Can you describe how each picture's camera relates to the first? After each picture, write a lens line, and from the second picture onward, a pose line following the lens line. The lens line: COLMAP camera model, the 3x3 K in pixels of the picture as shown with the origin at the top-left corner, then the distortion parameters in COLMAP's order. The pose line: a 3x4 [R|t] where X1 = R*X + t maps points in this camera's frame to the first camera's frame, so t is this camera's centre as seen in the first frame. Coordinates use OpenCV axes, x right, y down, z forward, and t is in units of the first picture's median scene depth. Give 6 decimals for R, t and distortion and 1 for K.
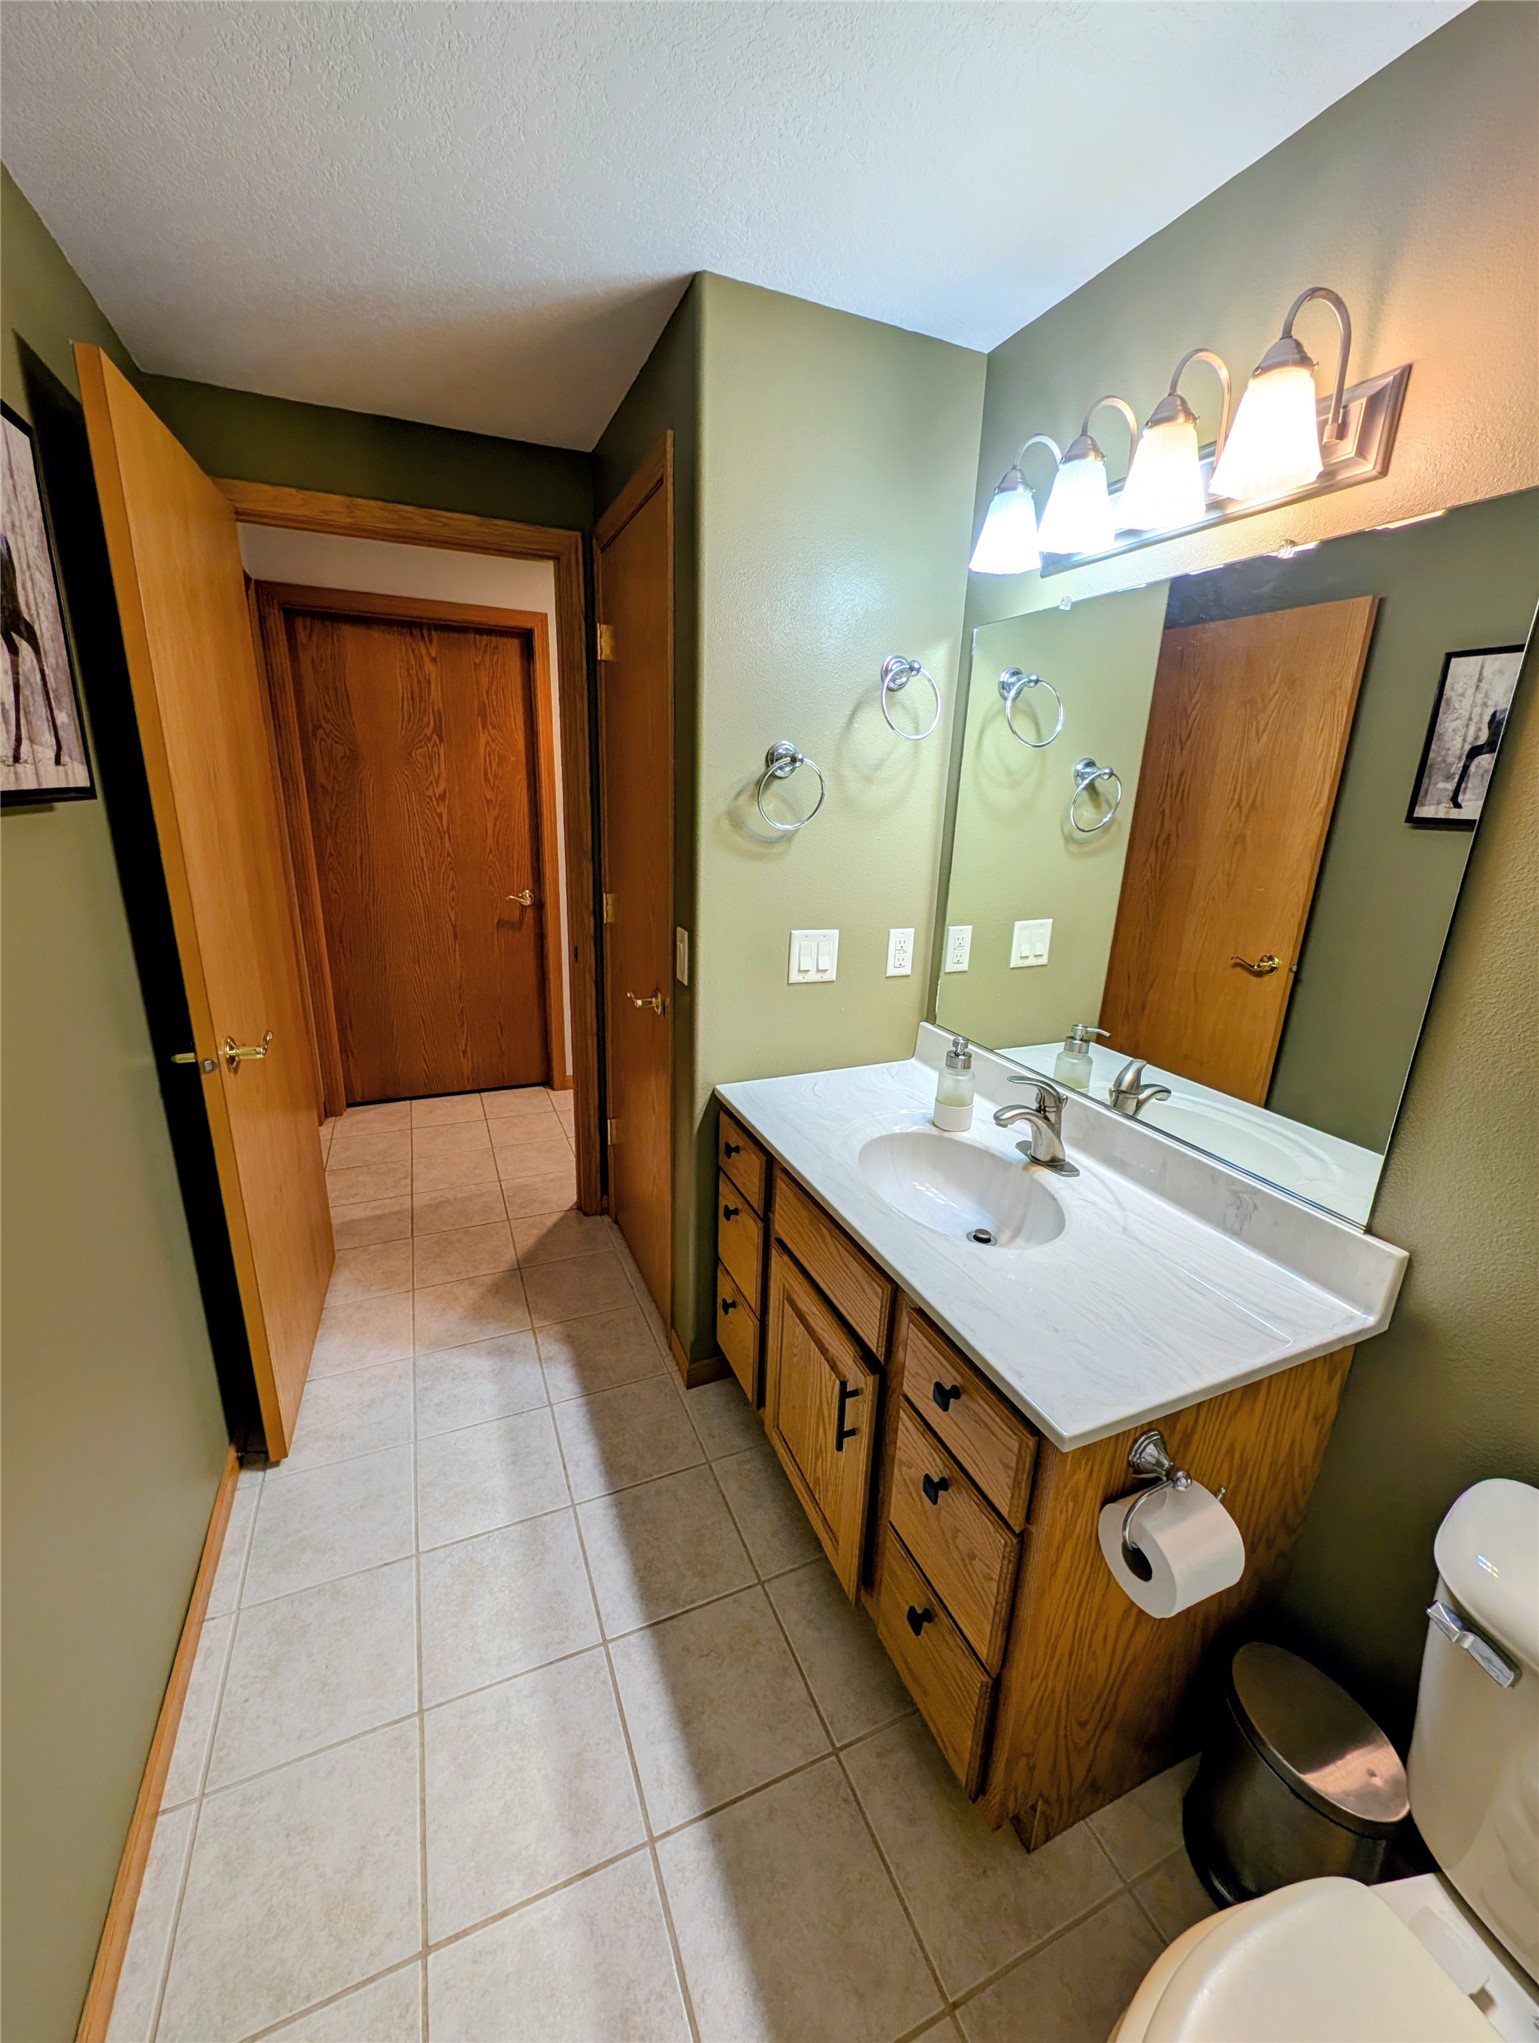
lens RADIAL K [[790.1, 0, 766.1], [0, 790.1, 1018.8], [0, 0, 1]] dist [0.002440, -0.000335]
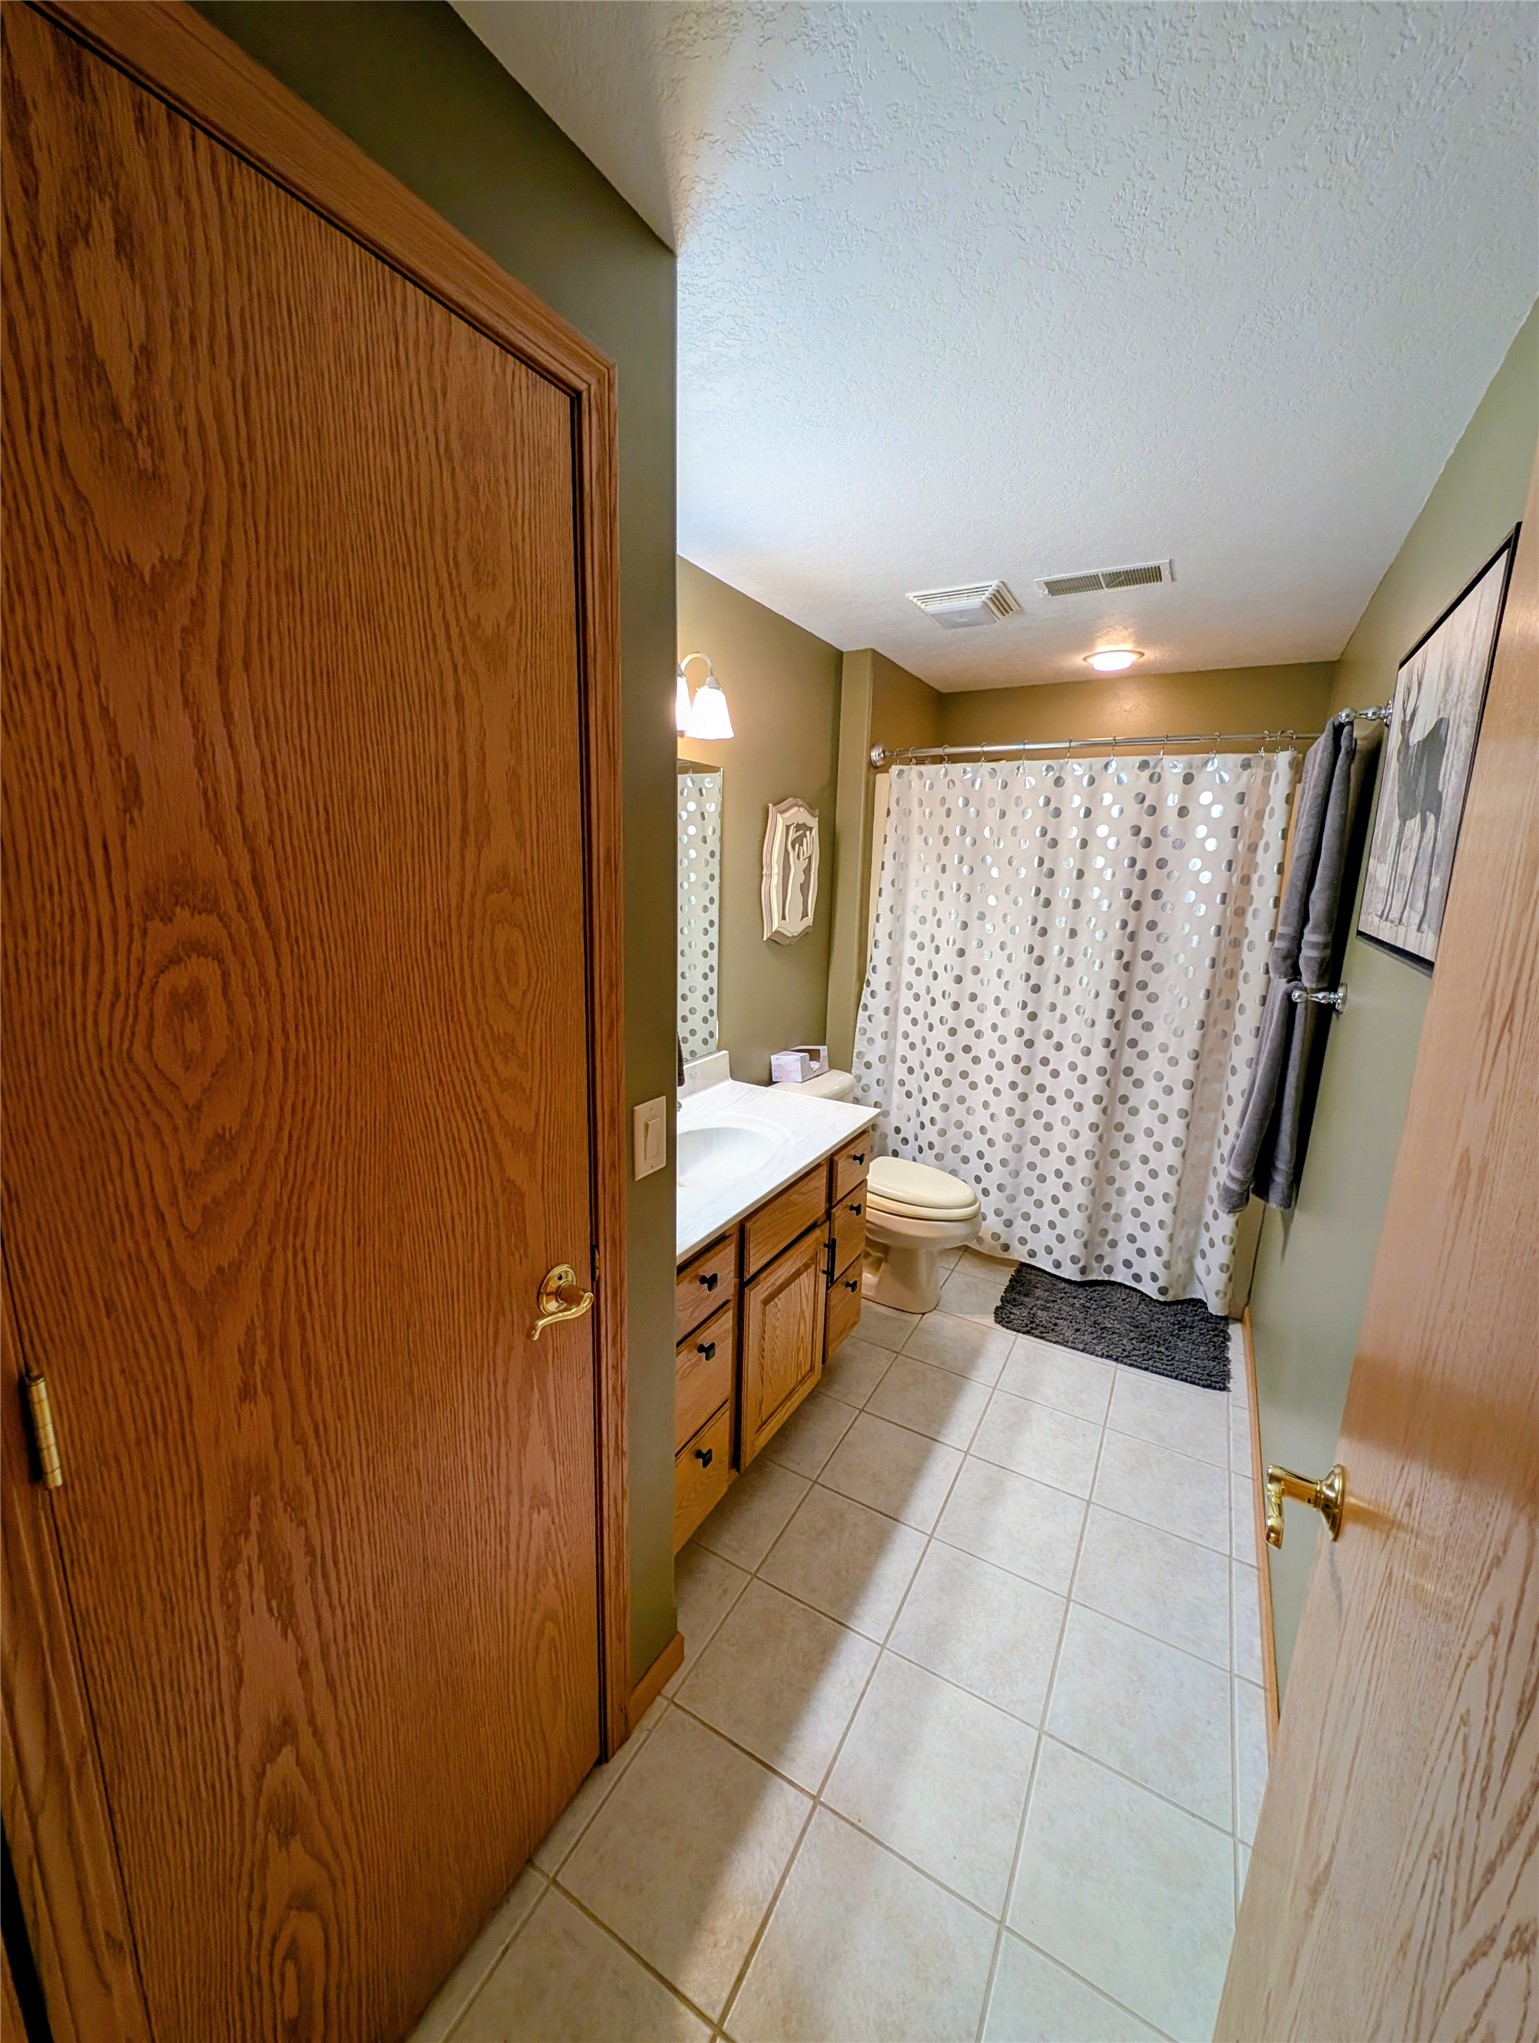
lens RADIAL K [[790.1, 0, 768.3], [0, 790.1, 1018.3], [0, 0, 1]] dist [0.002440, -0.000335]
pose [[-0.598411, -0.220085, 0.770368, -0.836094], [0.173123, 0.903294, 0.392540, -0.522928], [-0.782261, 0.368269, -0.502440, 1.511412]]
